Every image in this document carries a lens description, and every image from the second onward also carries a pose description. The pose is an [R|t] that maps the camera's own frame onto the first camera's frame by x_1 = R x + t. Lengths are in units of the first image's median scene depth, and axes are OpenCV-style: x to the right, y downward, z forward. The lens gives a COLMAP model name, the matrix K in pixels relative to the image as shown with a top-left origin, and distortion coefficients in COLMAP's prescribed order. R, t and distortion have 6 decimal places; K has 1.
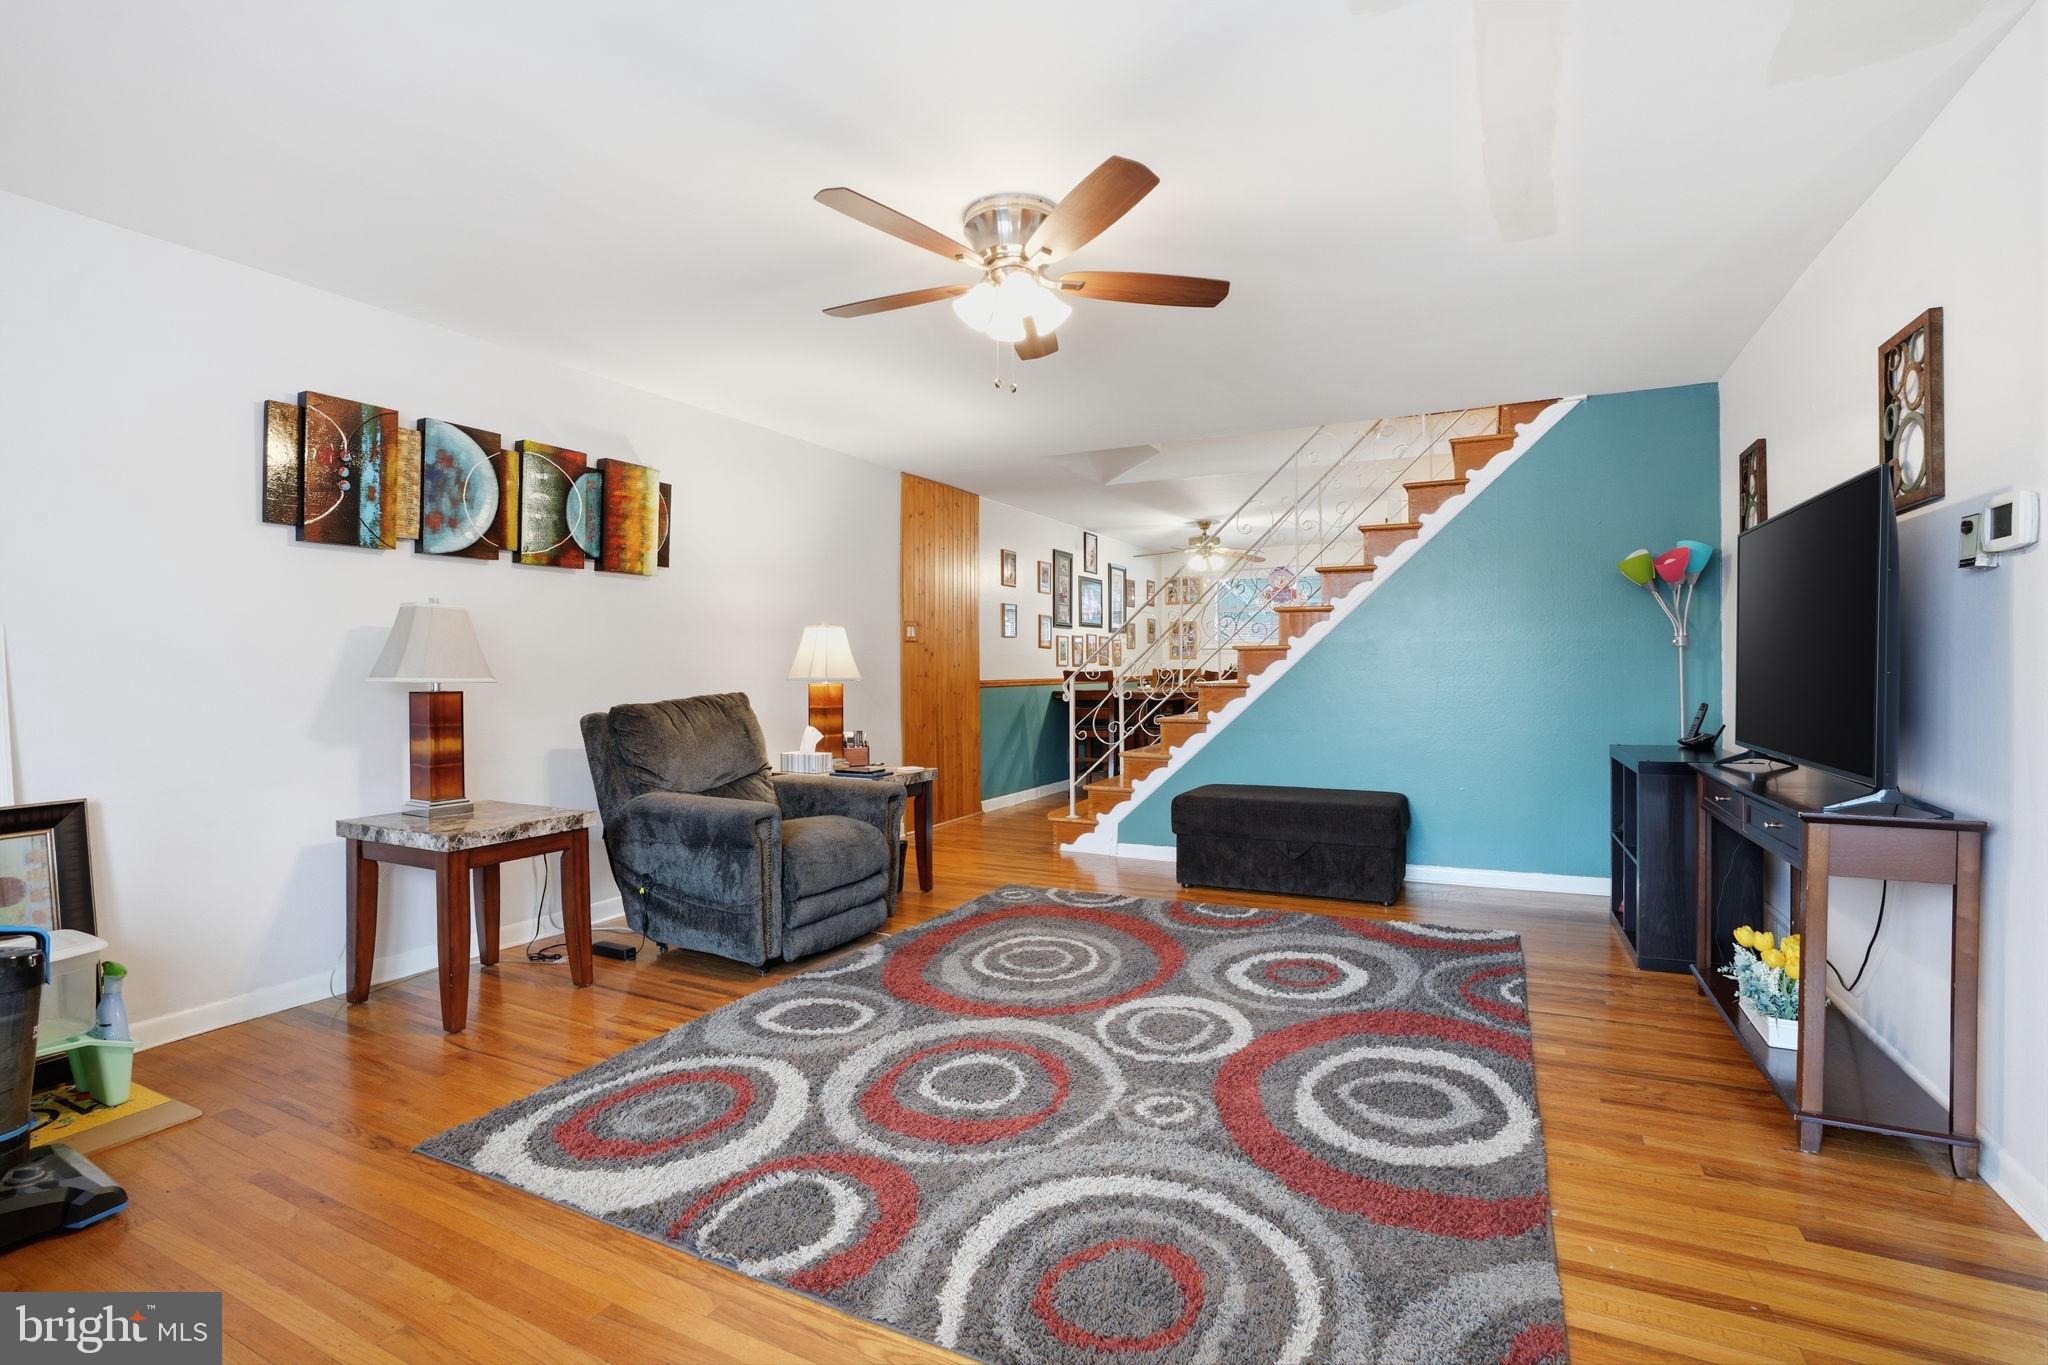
lens RADIAL K [[943.0, 0, 1024.0], [0, 943.0, 682.5], [0, 0, 1]] dist [-0.068661, 0.024478]
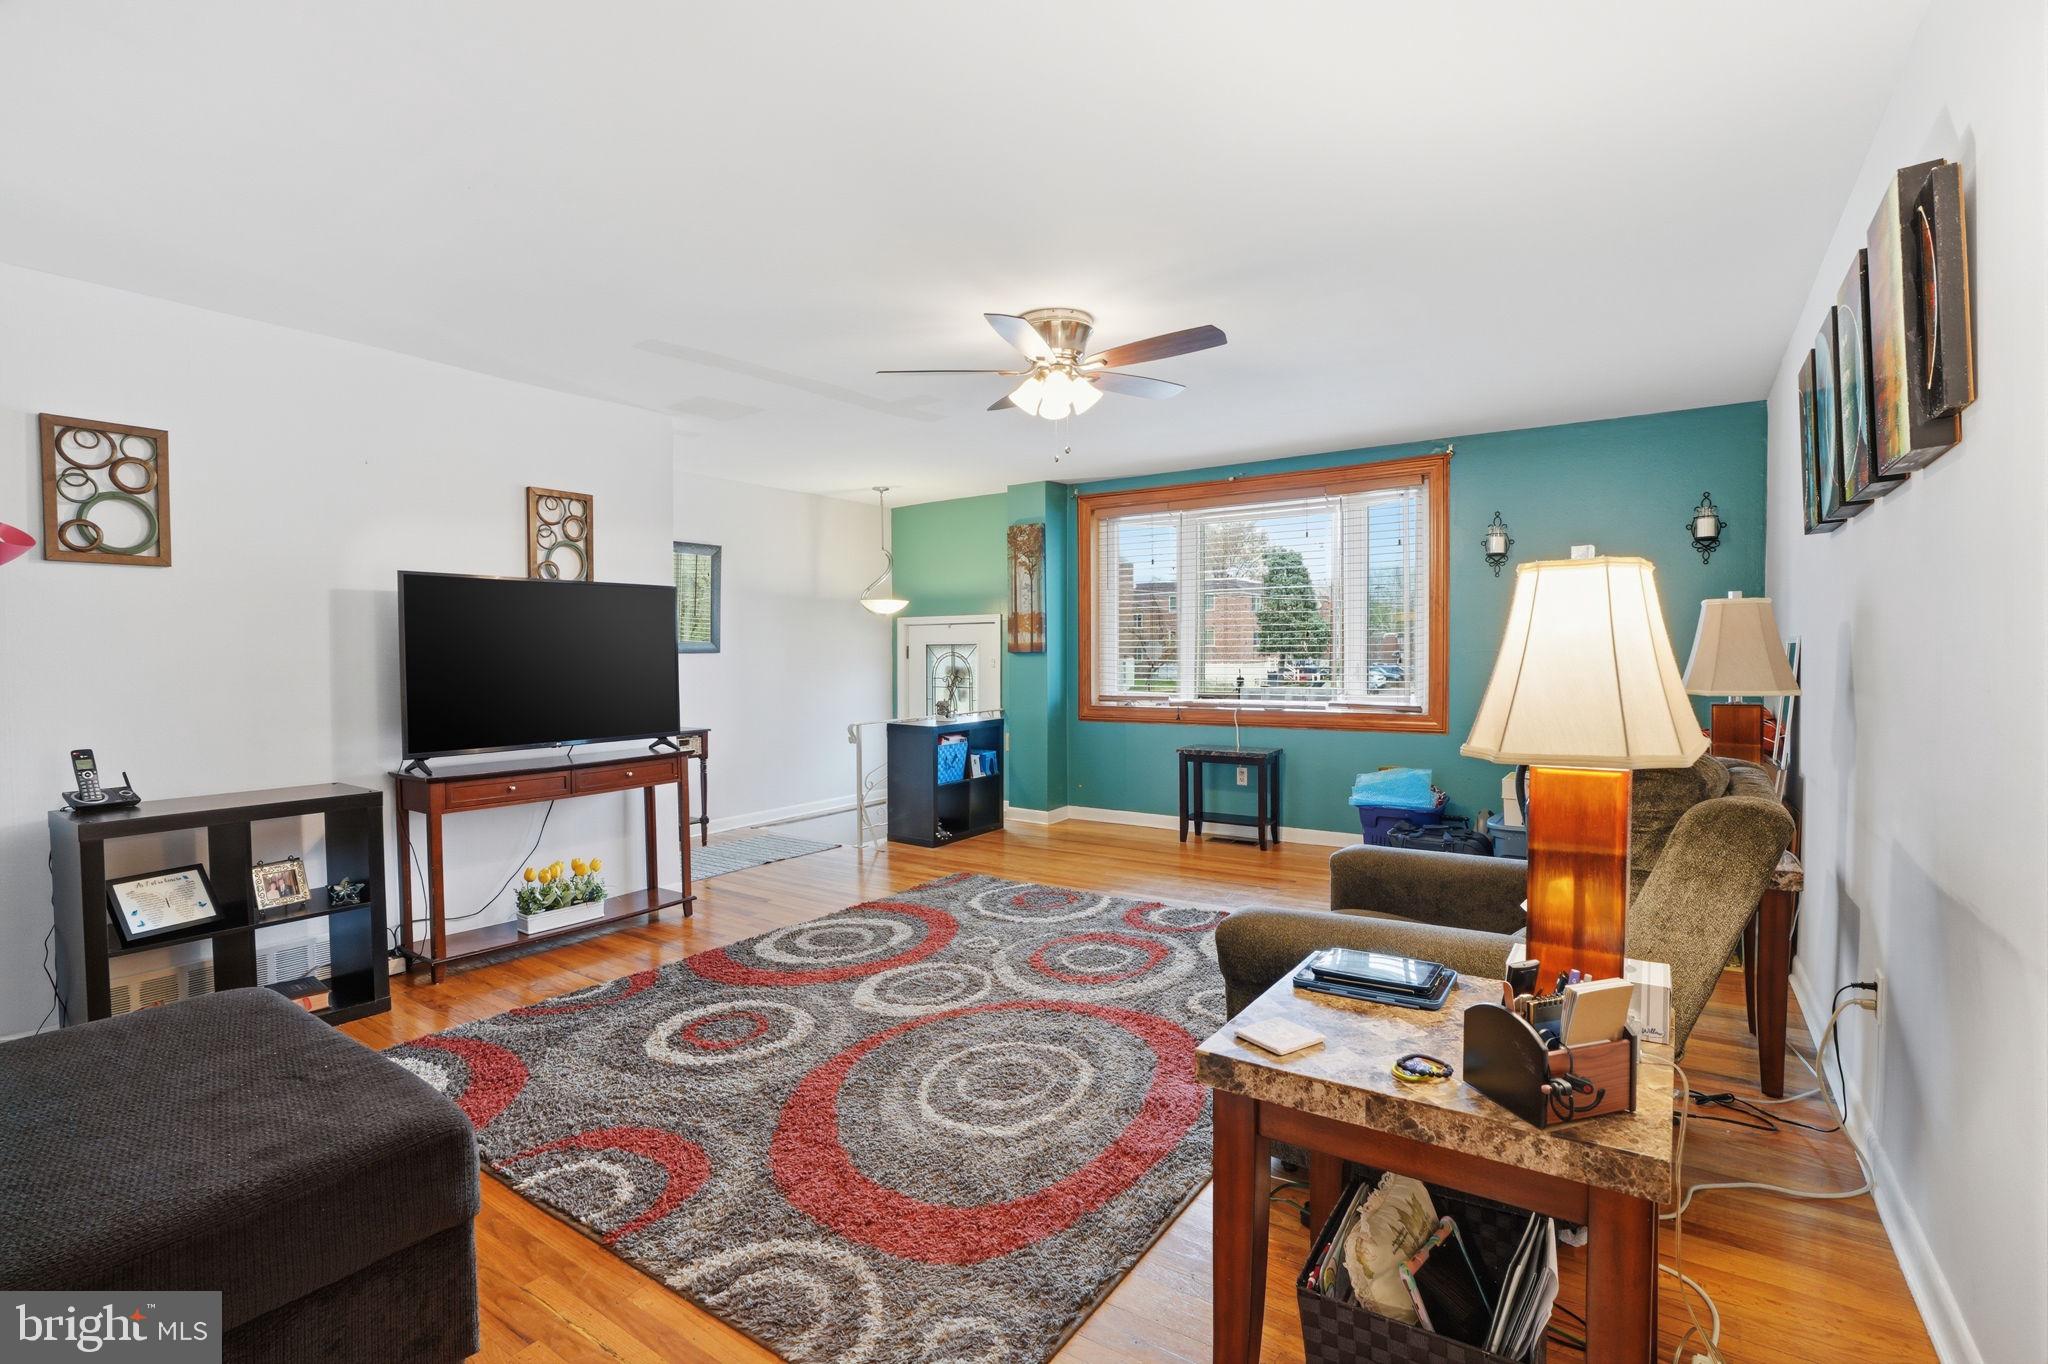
lens RADIAL K [[943.0, 0, 1024.0], [0, 943.0, 682.0], [0, 0, 1]] dist [-0.068661, 0.024478]
pose [[-0.990672, 0.016080, 0.135319, -0.129635], [0.021531, 0.999010, 0.038917, -0.056222], [-0.134559, 0.041467, -0.990038, 2.156052]]
